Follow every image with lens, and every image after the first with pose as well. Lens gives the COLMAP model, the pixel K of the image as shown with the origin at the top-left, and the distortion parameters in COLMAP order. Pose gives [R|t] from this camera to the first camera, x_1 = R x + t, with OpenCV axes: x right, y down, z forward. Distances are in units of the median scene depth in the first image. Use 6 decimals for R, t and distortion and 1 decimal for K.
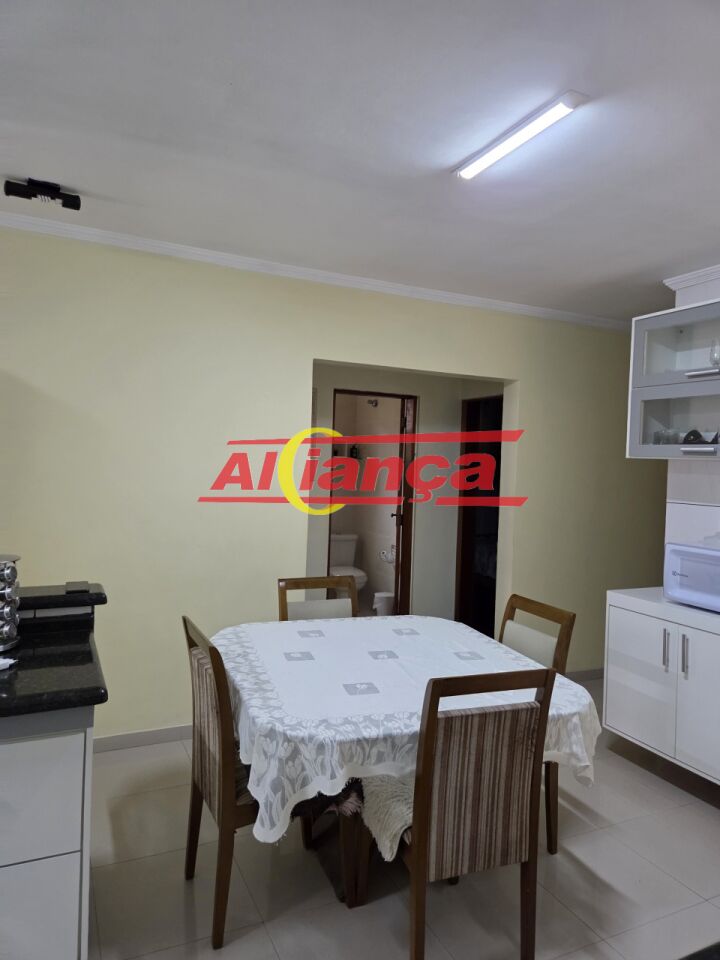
lens RADIAL K [[642.5, 0, 355.5], [0, 642.5, 476.0], [0, 0, 1]] dist [0.066973, -0.059733]
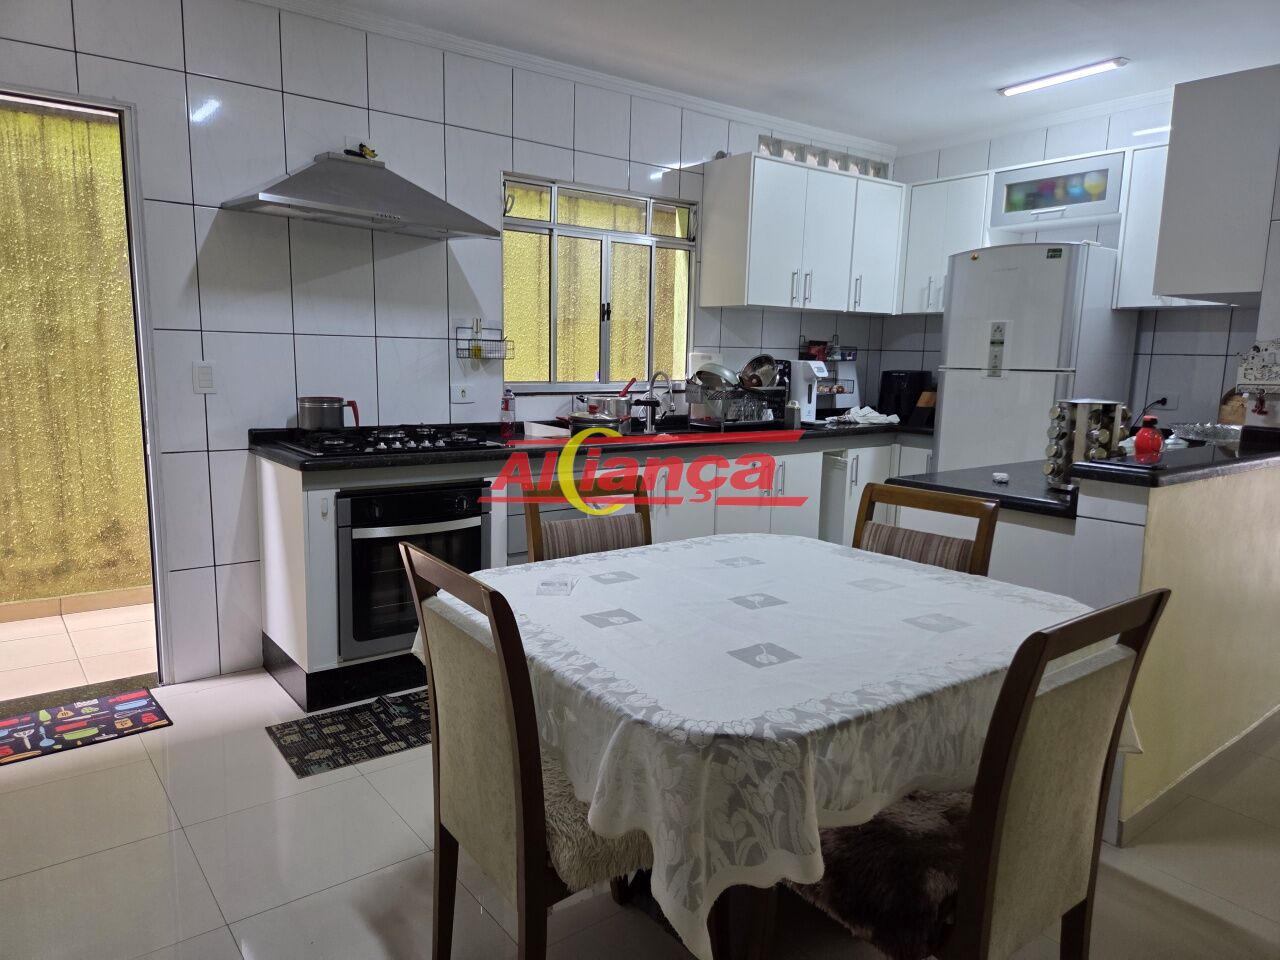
lens RADIAL K [[856.6, 0, 644.4], [0, 856.6, 487.4], [0, 0, 1]] dist [0.066973, -0.059733]
pose [[-0.973778, -0.017384, -0.226836, 0.300942], [-0.057376, 0.983612, 0.170928, 0.048919], [0.220147, 0.179461, -0.958817, 1.607686]]
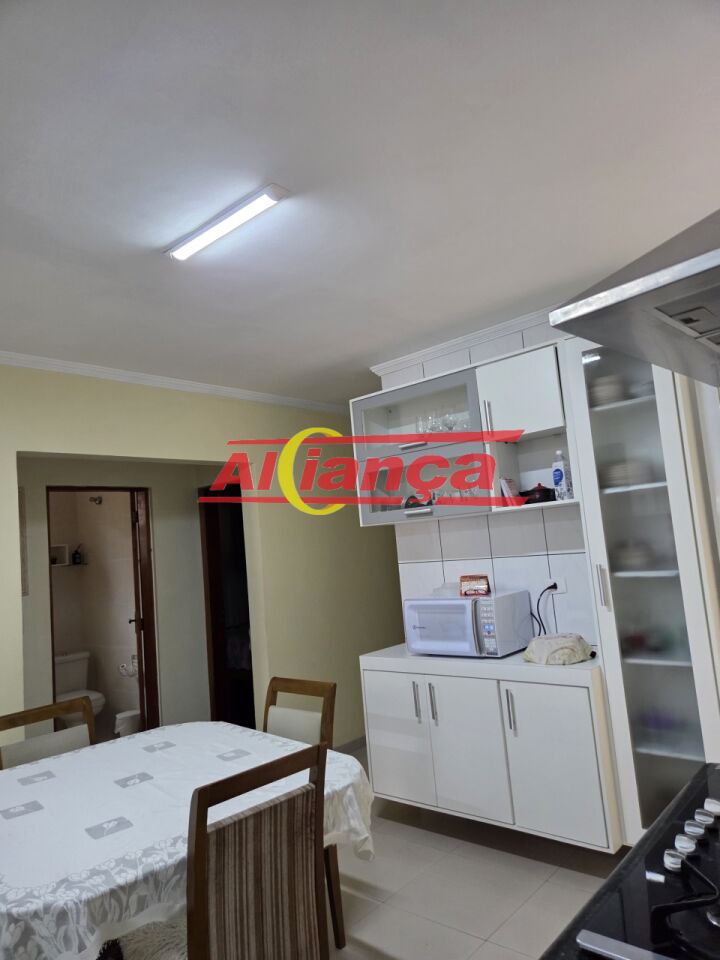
lens RADIAL K [[642.5, 0, 375.2], [0, 642.5, 485.4], [0, 0, 1]] dist [0.066973, -0.059733]
pose [[0.903883, -0.073522, 0.421415, -0.003479], [0.127127, 0.986781, -0.100512, 0.018136], [-0.408454, 0.144425, 0.901281, 0.030320]]
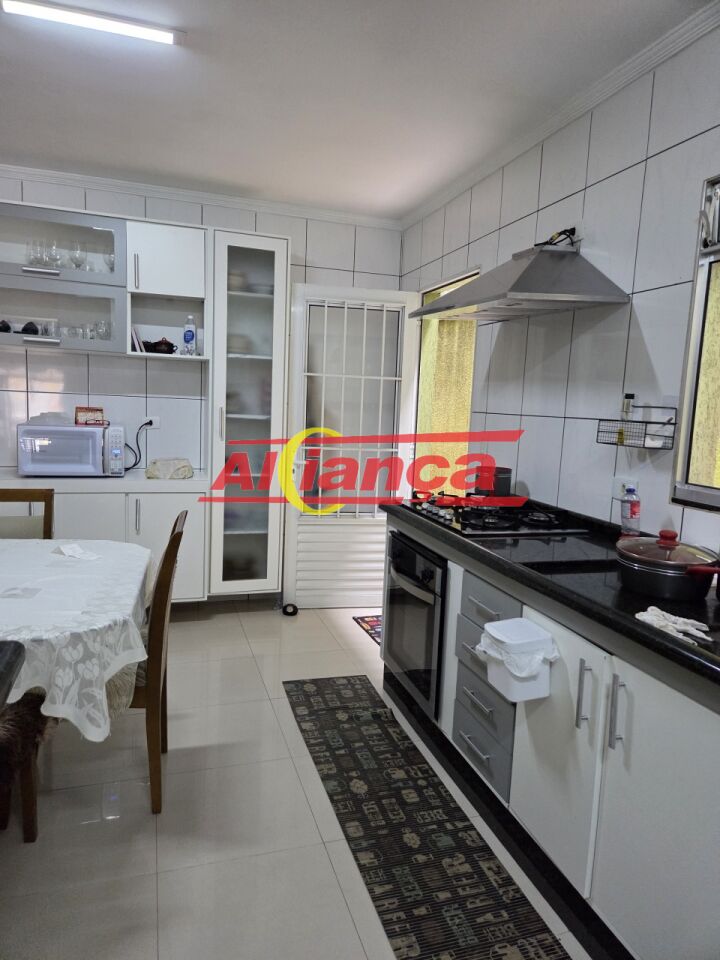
lens RADIAL K [[642.5, 0, 340.8], [0, 642.5, 483.1], [0, 0, 1]] dist [0.066973, -0.059733]
pose [[0.160386, -0.150015, 0.975588, -0.635948], [-0.017581, 0.987792, 0.154782, 0.023949], [-0.986898, -0.041976, 0.155791, 0.345392]]
